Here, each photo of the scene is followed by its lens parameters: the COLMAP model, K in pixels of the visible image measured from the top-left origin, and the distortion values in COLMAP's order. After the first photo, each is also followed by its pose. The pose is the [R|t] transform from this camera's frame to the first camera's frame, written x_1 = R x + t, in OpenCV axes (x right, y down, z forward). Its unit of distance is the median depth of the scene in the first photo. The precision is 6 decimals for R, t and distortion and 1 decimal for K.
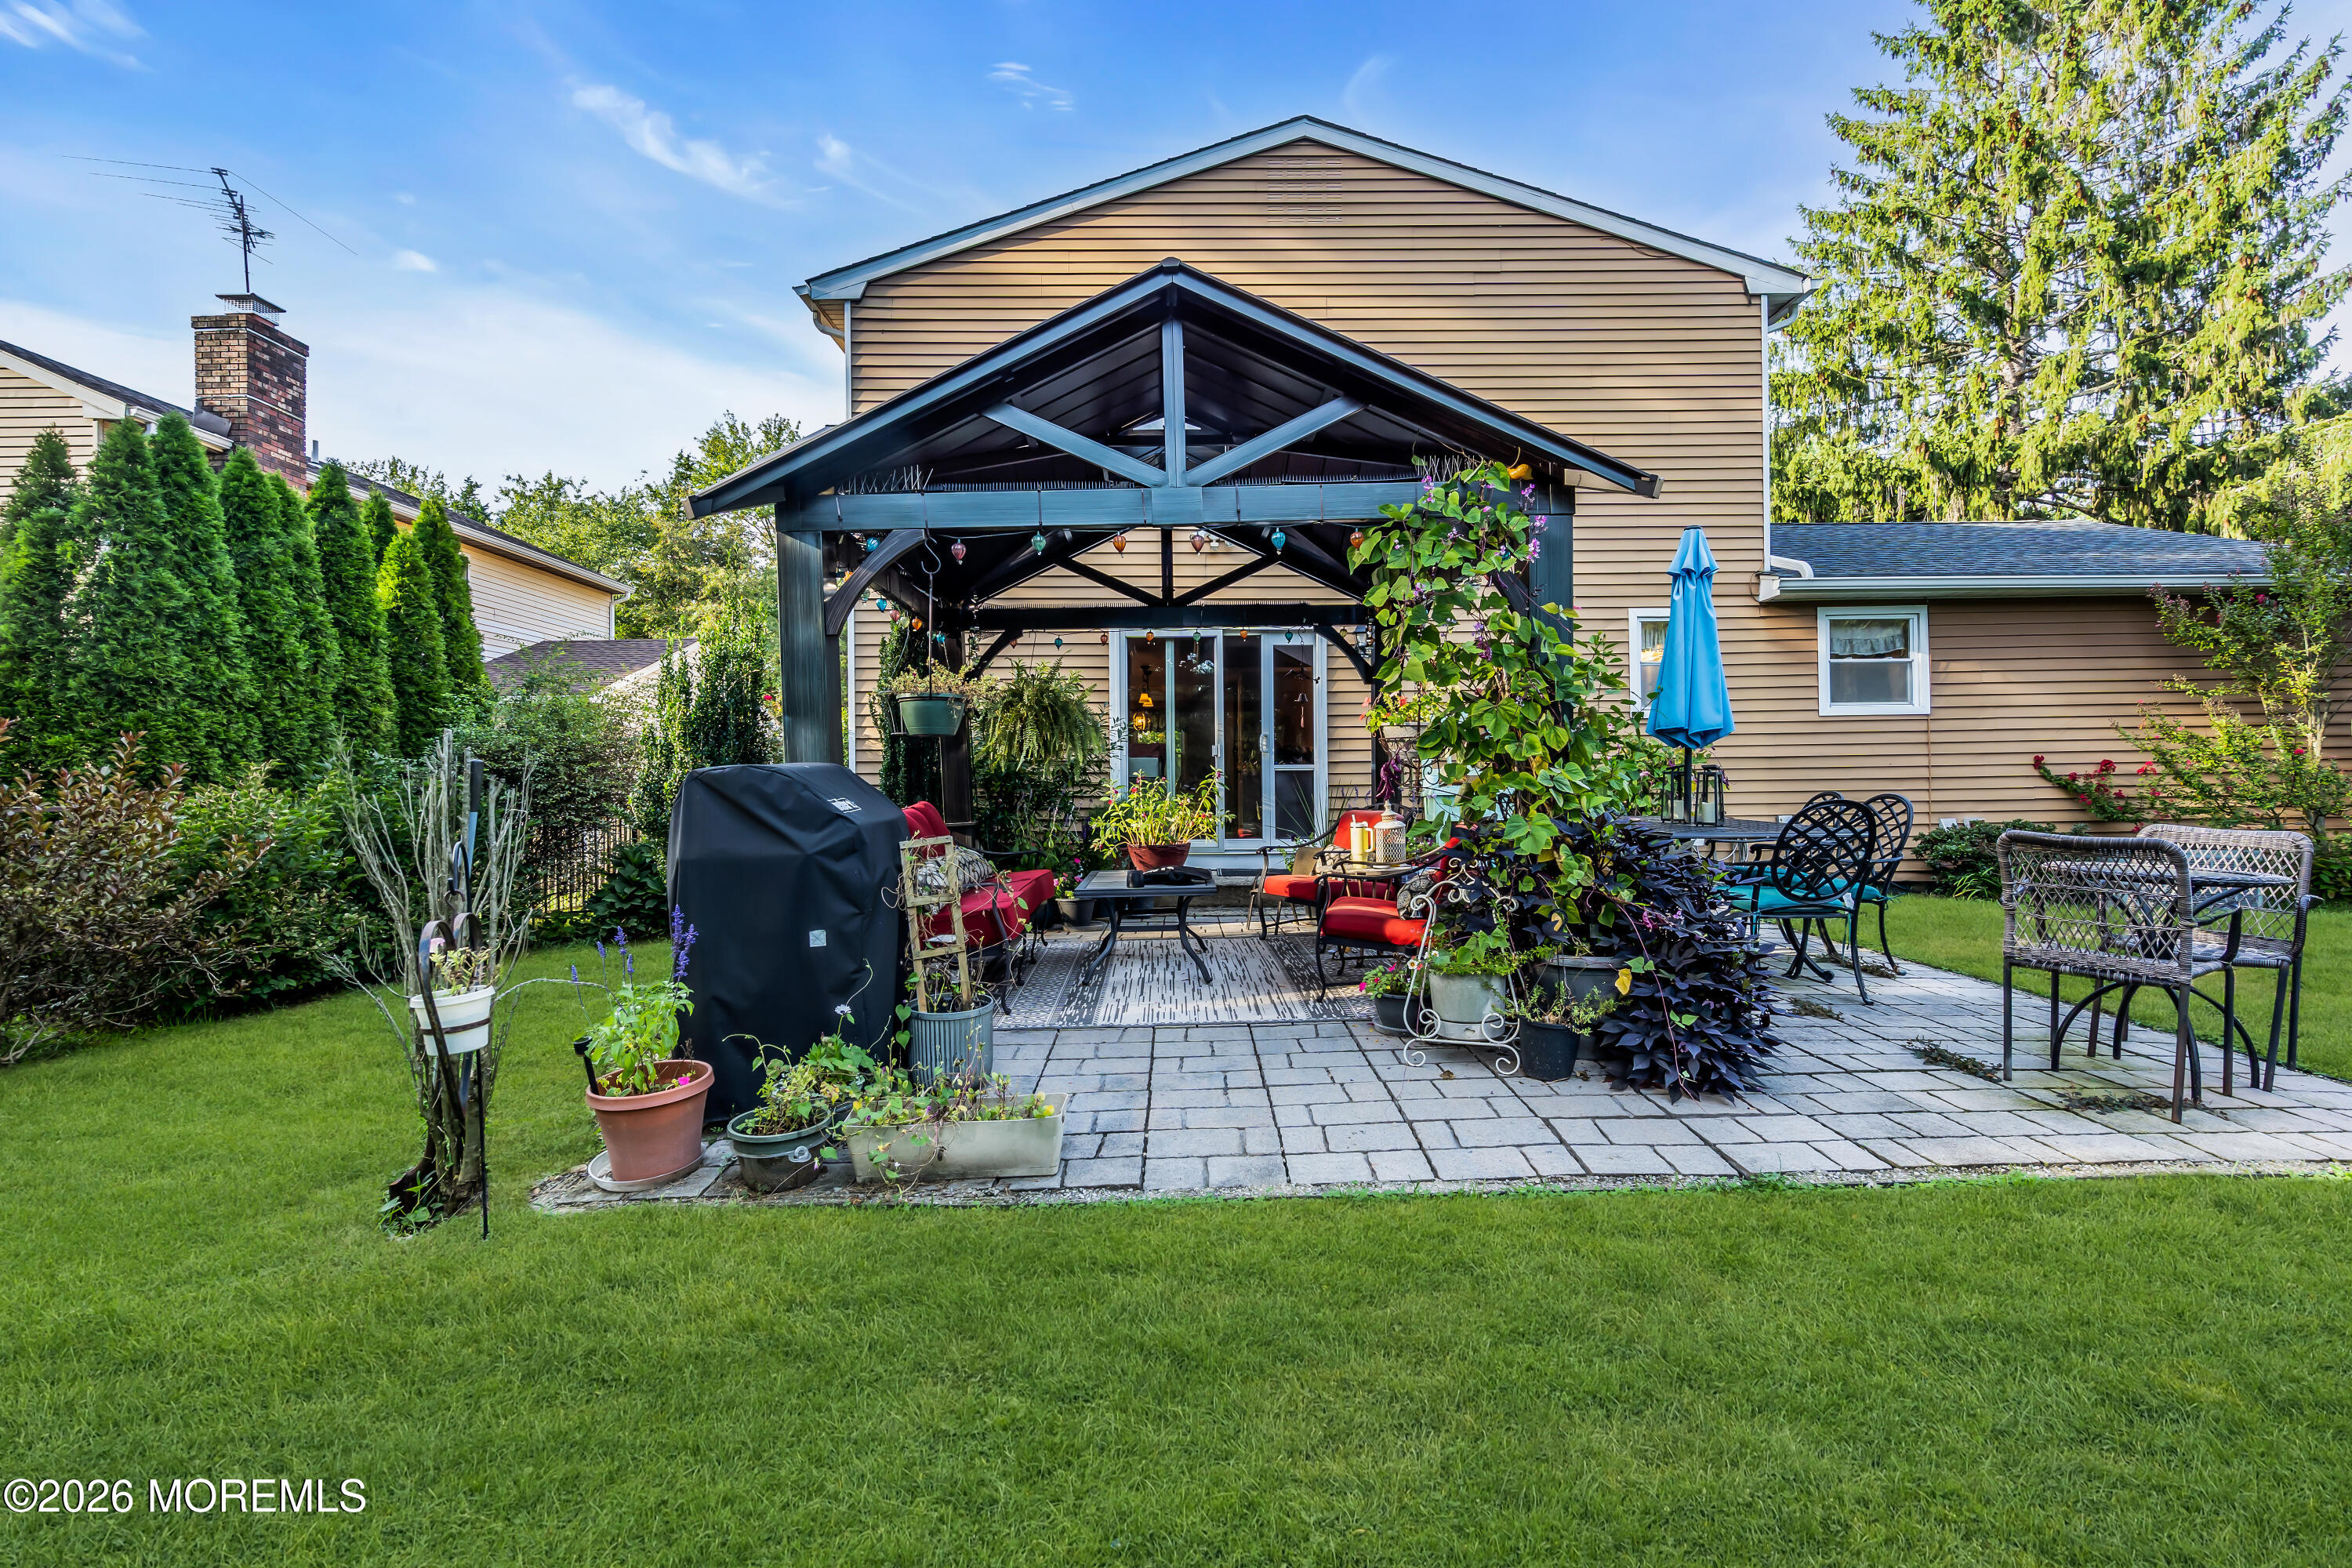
lens RADIAL K [[1048.8, 0, 1176.0], [0, 1048.8, 784.0], [0, 0, 1]] dist [-0.000613, 0.000380]
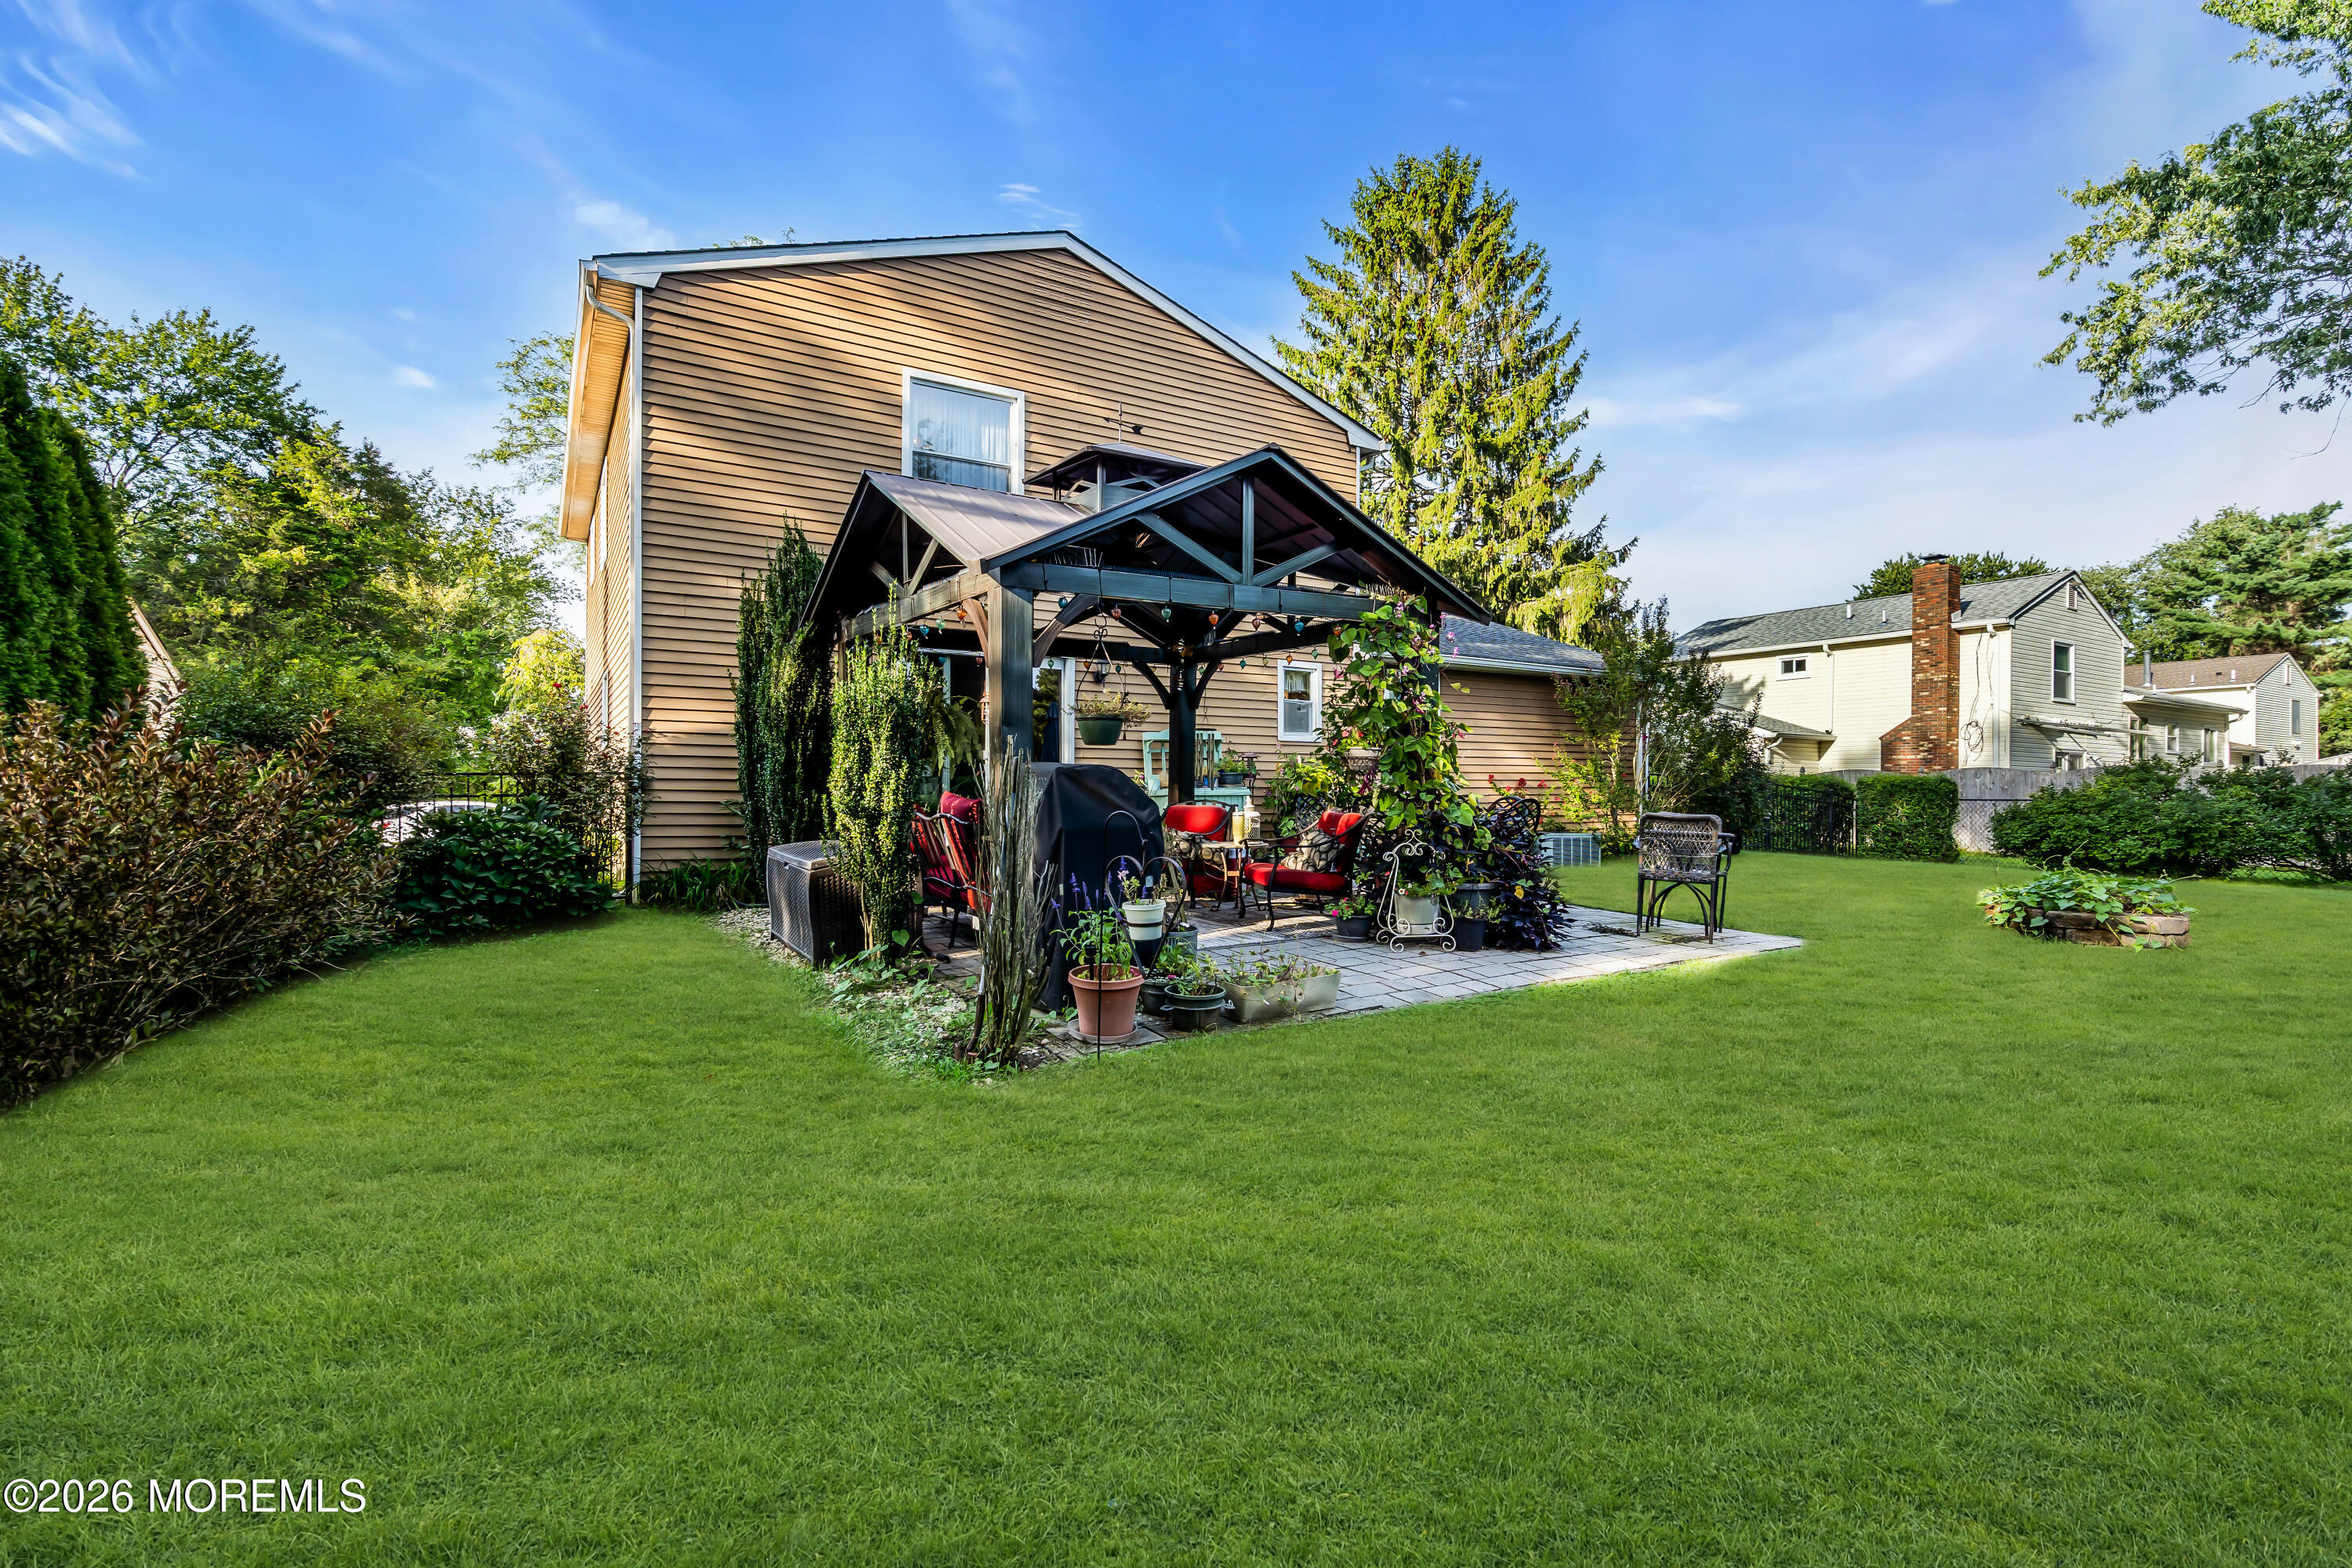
lens RADIAL K [[1053.5, 0, 1170.0], [0, 1053.5, 793.2], [0, 0, 1]] dist [-0.001707, 0.000080]
pose [[0.861773, 0.010978, 0.507175, -0.227985], [-0.014011, 0.999899, 0.002165, 0.003588], [-0.507100, -0.008972, 0.861841, -0.066653]]
